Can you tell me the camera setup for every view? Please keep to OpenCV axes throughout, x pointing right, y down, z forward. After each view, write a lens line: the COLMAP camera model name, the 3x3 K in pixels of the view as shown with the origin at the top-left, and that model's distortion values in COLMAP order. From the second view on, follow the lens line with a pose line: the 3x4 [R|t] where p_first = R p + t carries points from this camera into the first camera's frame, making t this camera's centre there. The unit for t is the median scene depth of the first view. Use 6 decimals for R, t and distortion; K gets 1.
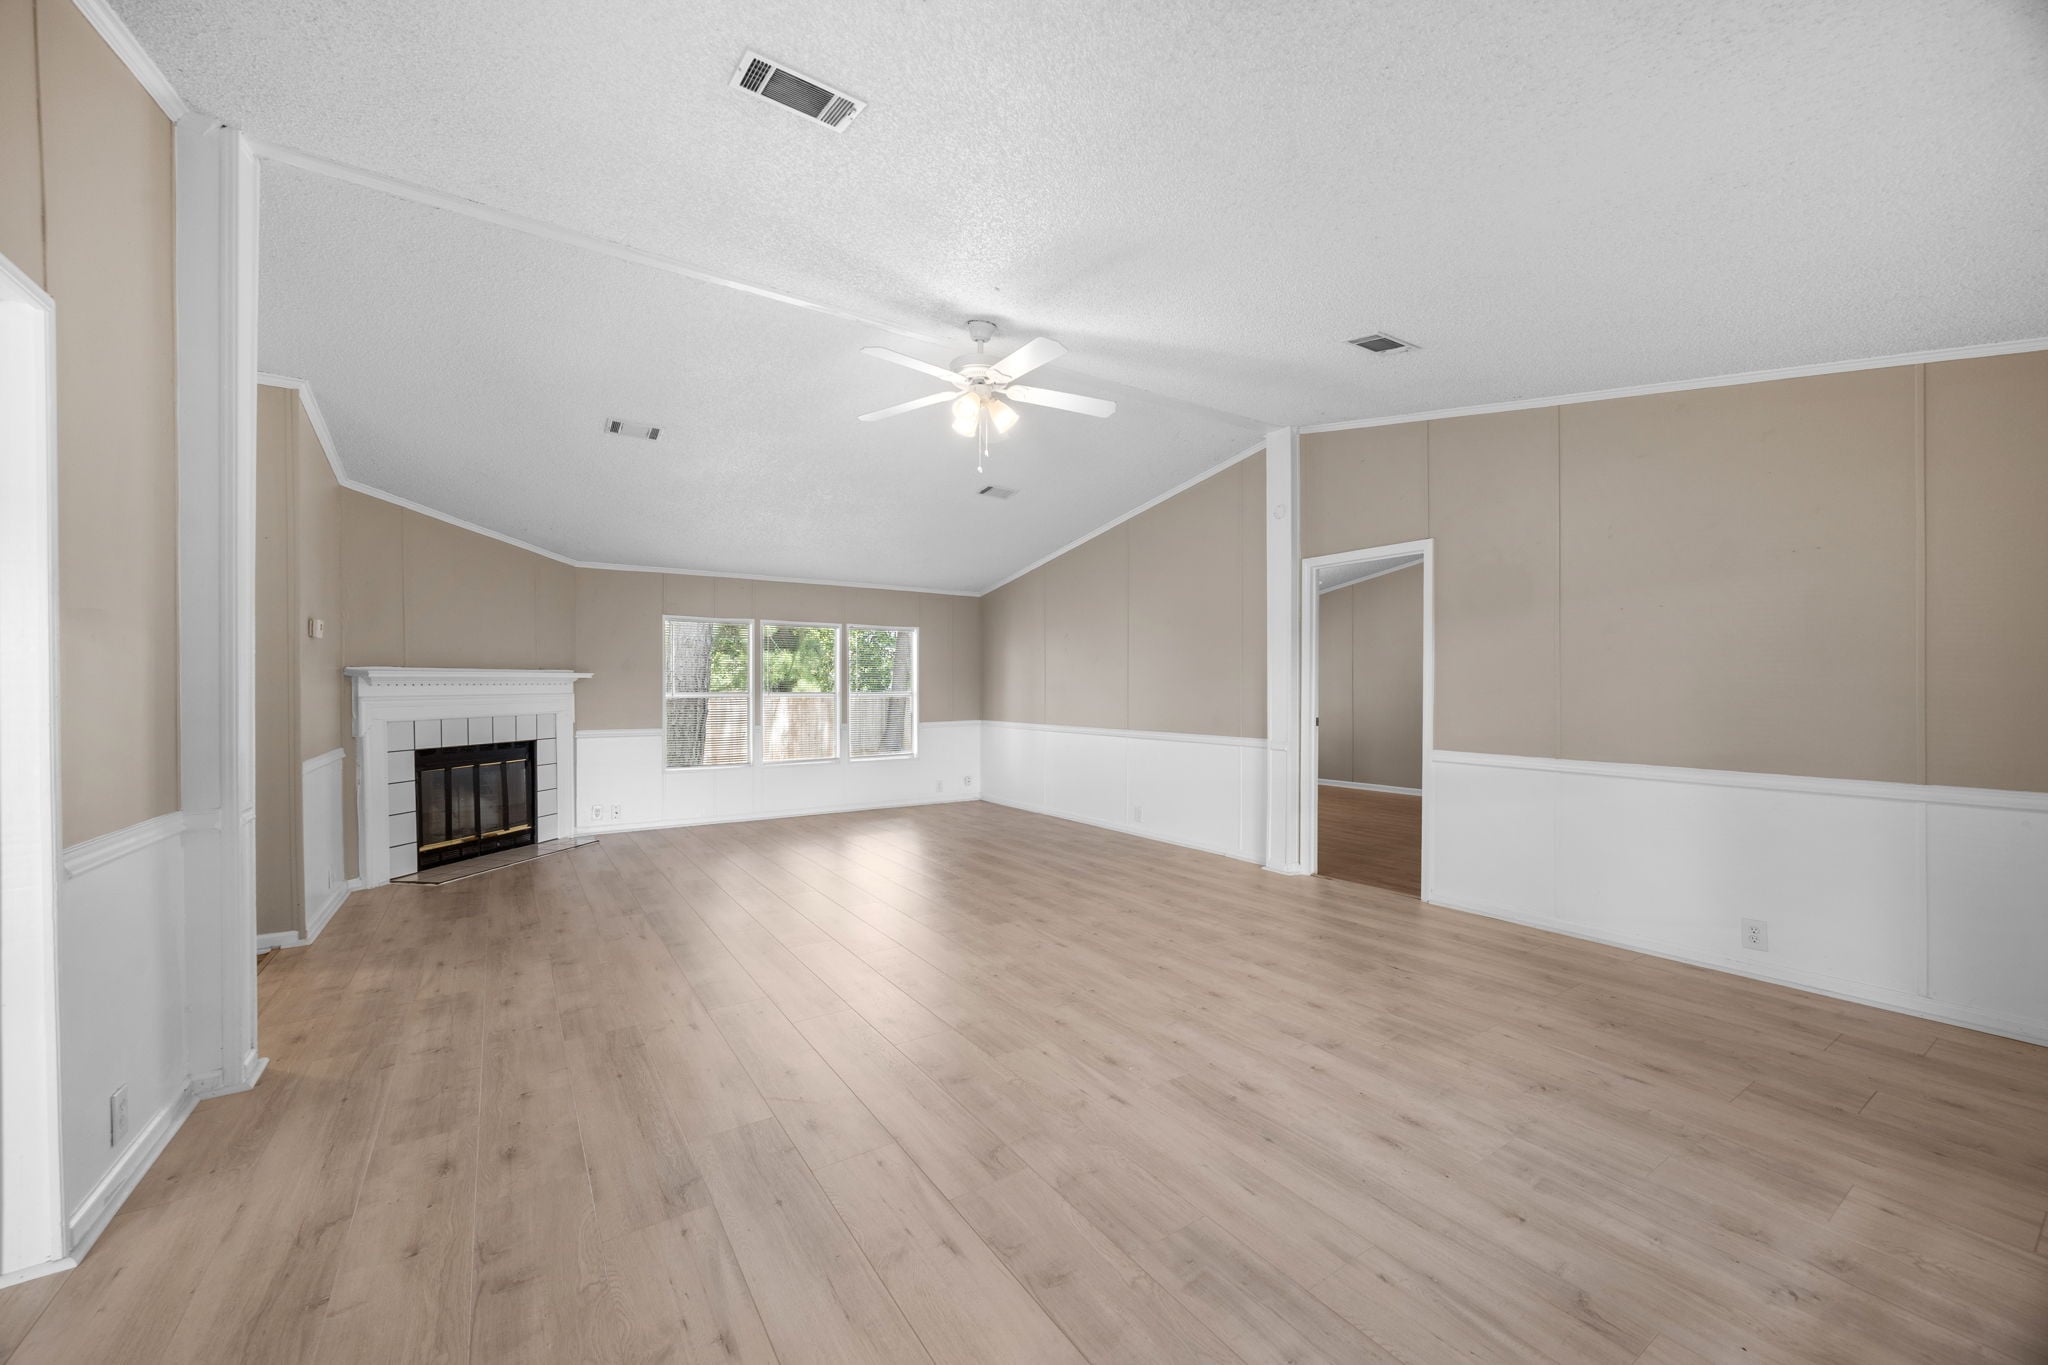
lens RADIAL K [[782.8, 0, 1017.3], [0, 782.8, 693.7], [0, 0, 1]] dist [-0.000215, -0.000318]
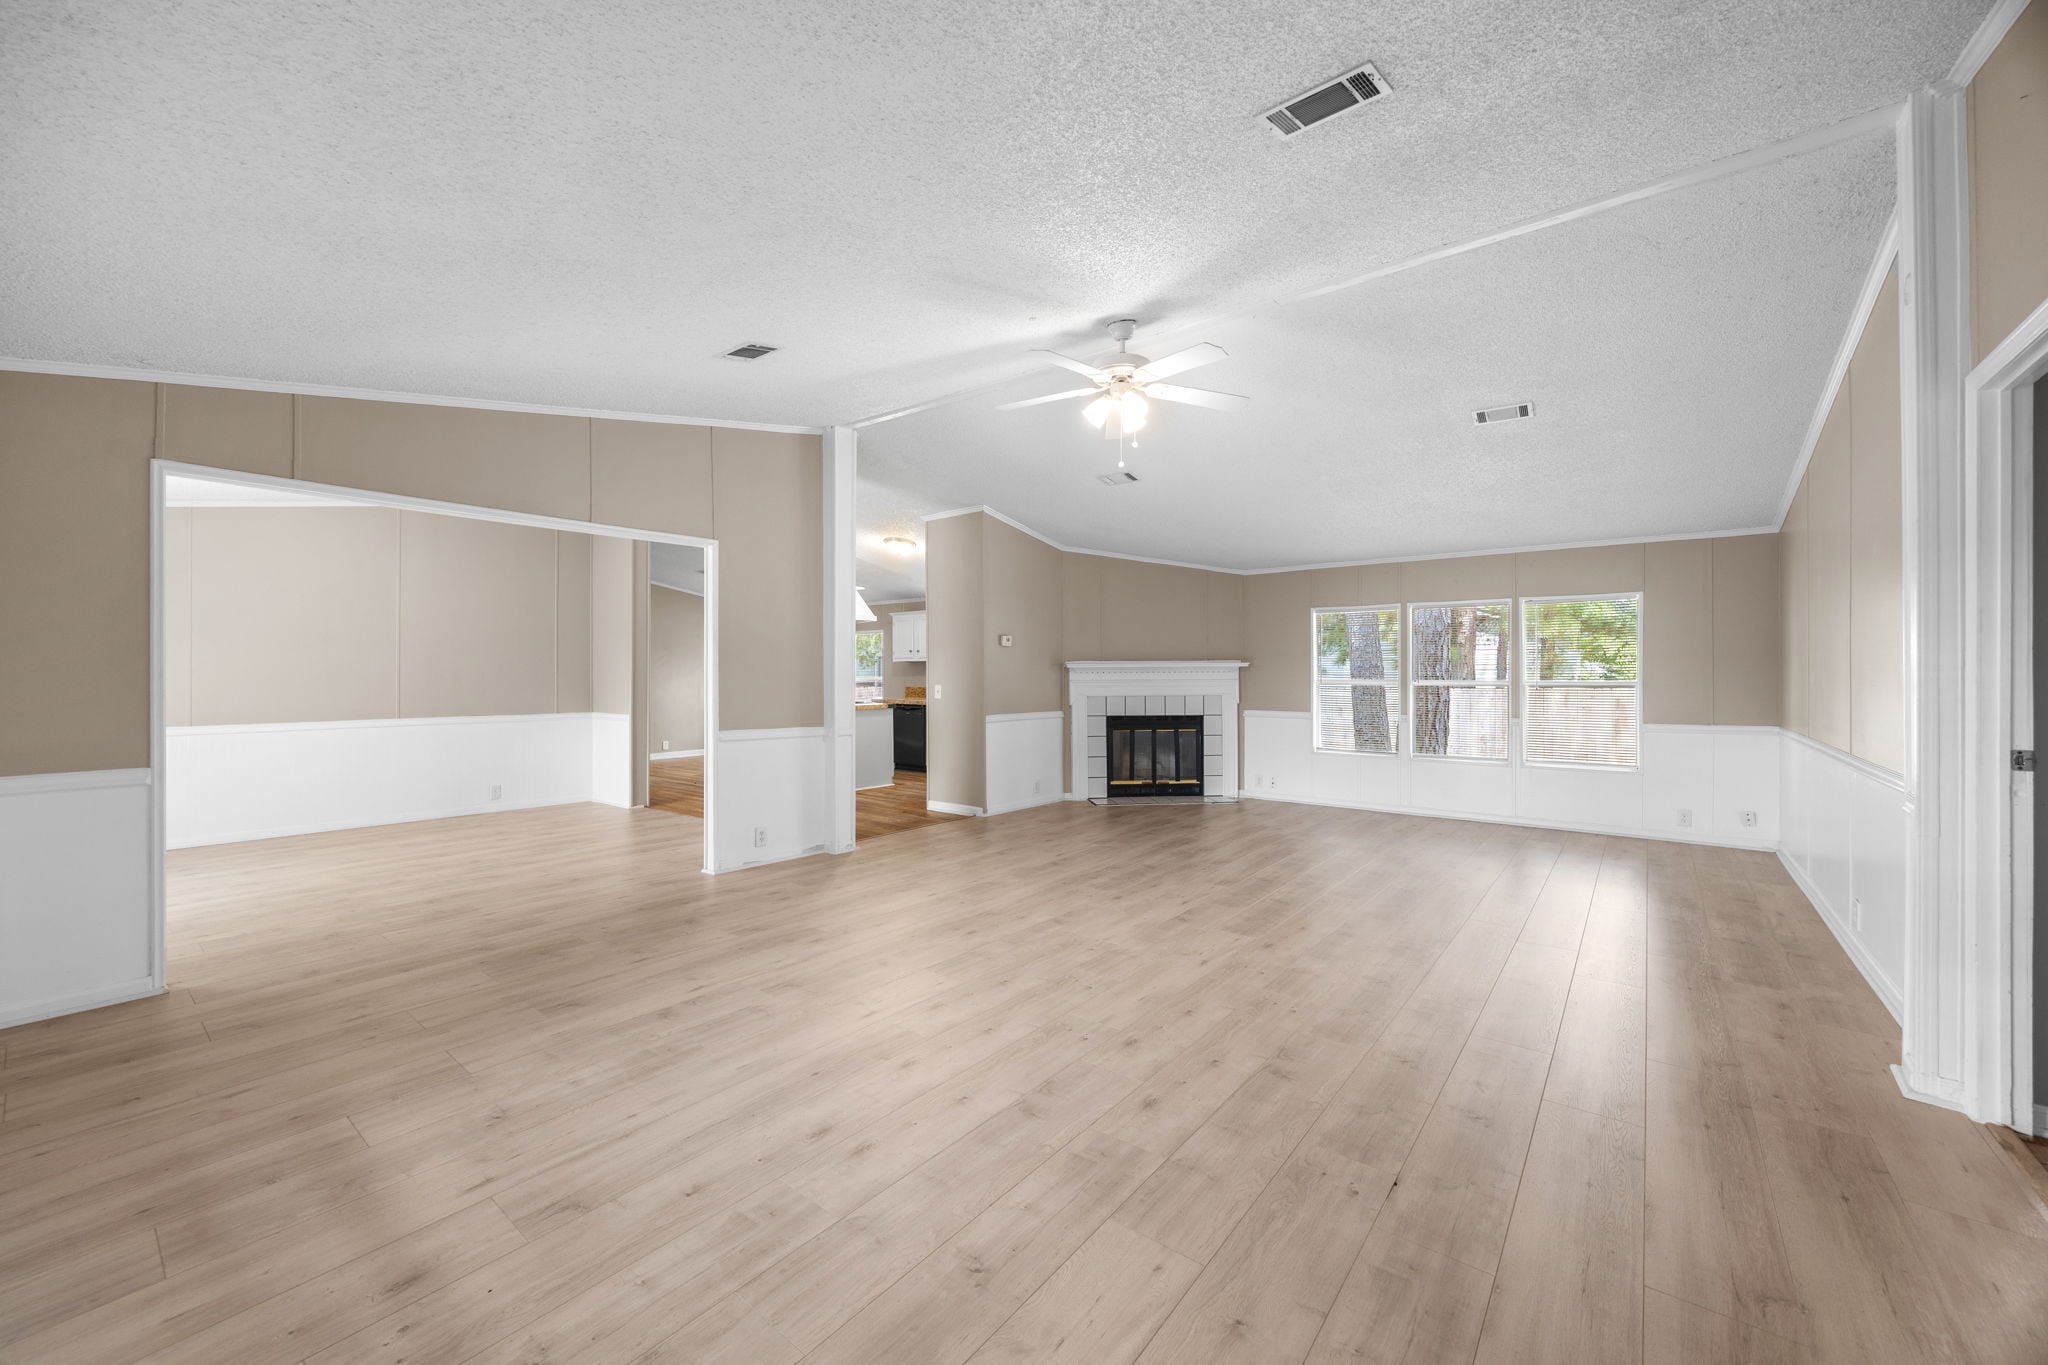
lens RADIAL K [[782.8, 0, 1020.8], [0, 782.8, 669.8], [0, 0, 1]] dist [-0.000215, -0.000318]
pose [[0.309165, -0.004910, -0.950996, 0.654082], [-0.008136, 0.999936, -0.007808, -0.003625], [0.950974, 0.010152, 0.309105, 0.405744]]
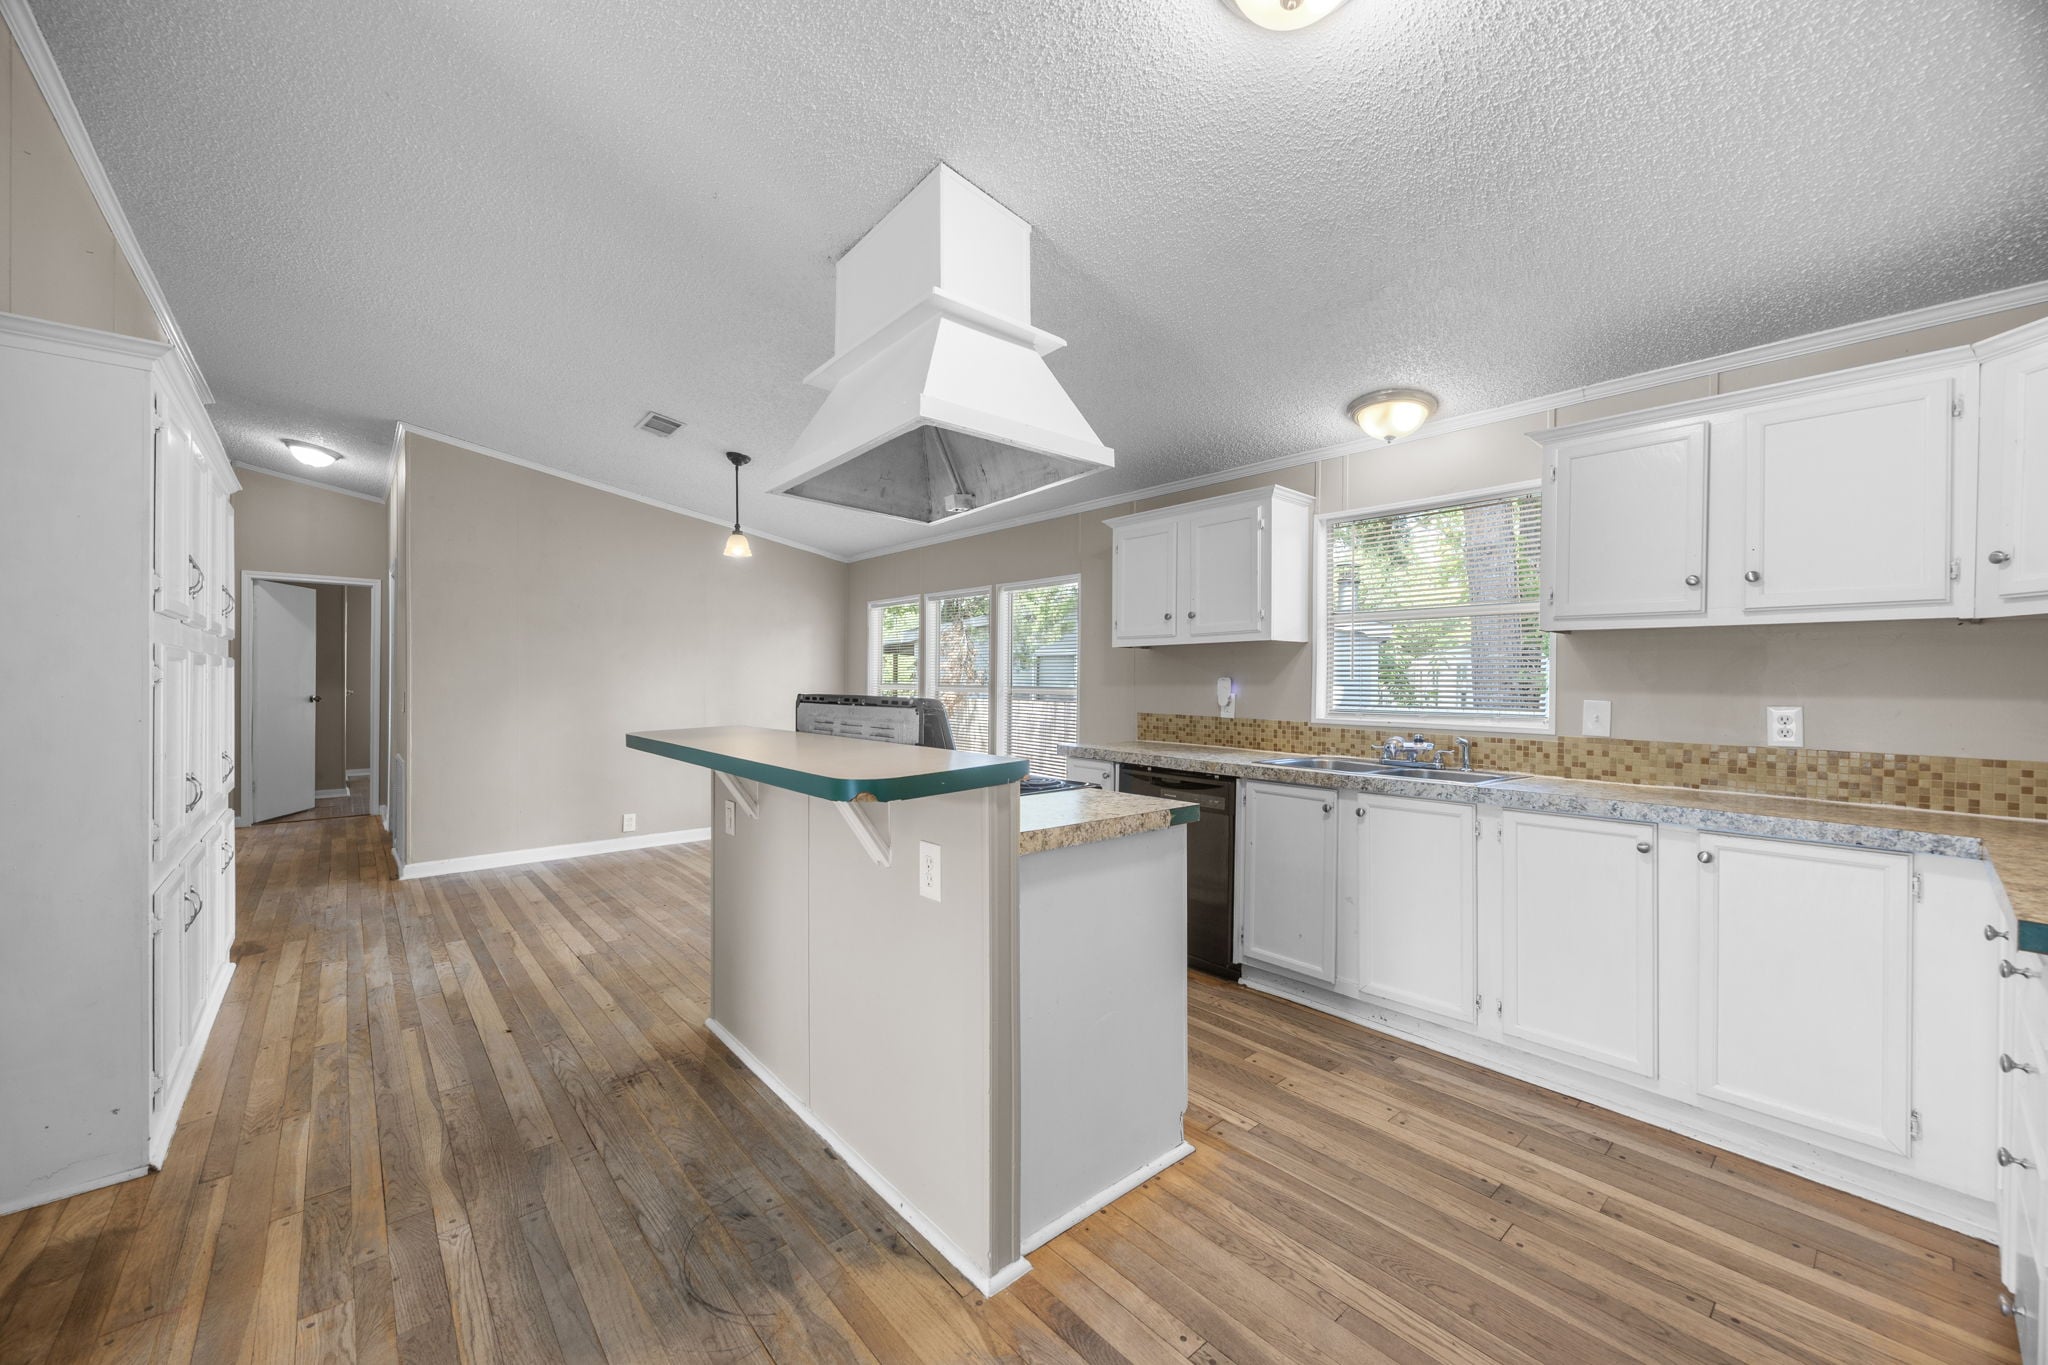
lens RADIAL K [[782.8, 0, 1015.5], [0, 782.8, 682.0], [0, 0, 1]] dist [-0.000215, -0.000318]
pose [[0.130558, 0.003488, -0.991435, -0.753904], [-0.017448, 0.999847, 0.001220, -0.002271], [0.991287, 0.017139, 0.130599, 0.540317]]
